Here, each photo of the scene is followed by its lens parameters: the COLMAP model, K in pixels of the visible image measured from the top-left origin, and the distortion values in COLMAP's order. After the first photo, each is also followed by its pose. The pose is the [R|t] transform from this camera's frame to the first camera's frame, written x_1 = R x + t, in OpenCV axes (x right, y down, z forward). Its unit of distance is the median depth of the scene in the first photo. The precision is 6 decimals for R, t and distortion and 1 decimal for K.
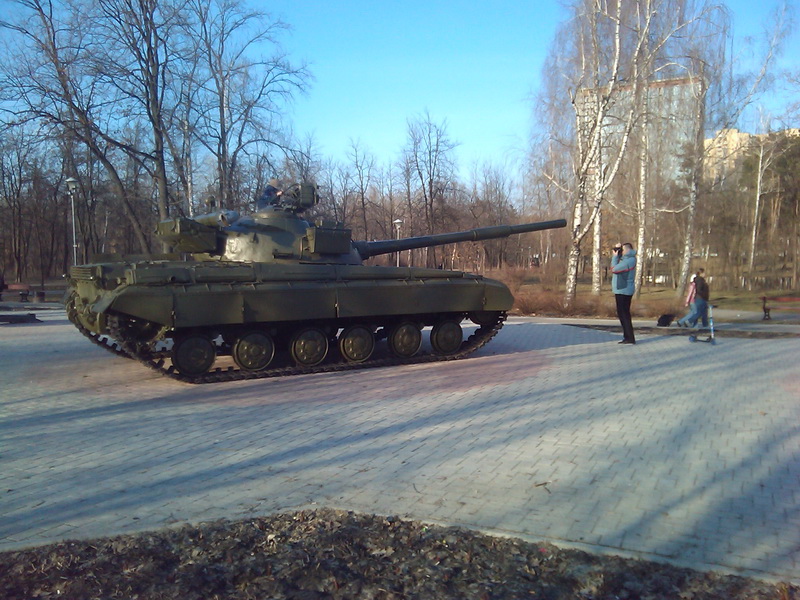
lens RADIAL K [[577.2, 0, 400.0], [0, 577.2, 300.0], [0, 0, 1]] dist [0.002795, 0.002926]
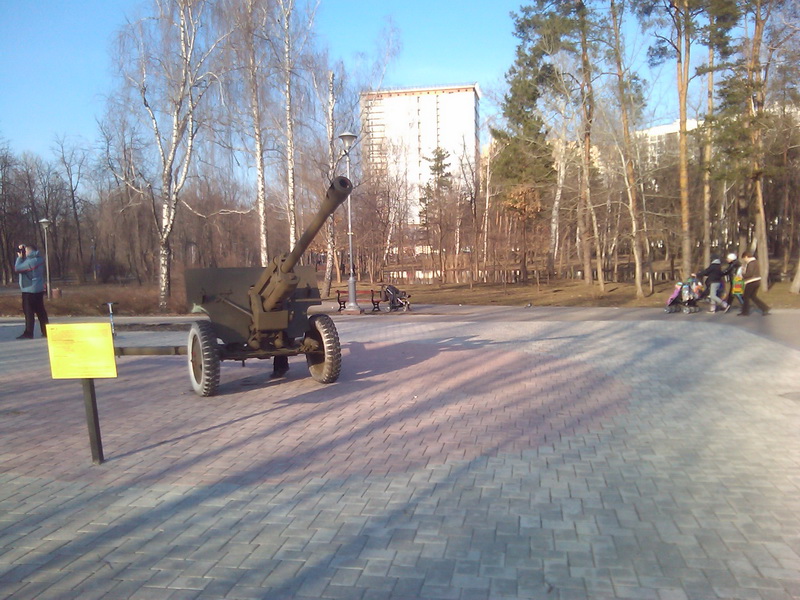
lens RADIAL K [[577.2, 0, 400.0], [0, 577.2, 300.0], [0, 0, 1]] dist [0.002795, 0.002926]
pose [[0.978373, -0.027307, 0.205039, 0.496670], [0.026501, 0.999626, 0.006677, 0.007328], [-0.205145, -0.001099, 0.978731, -0.093057]]
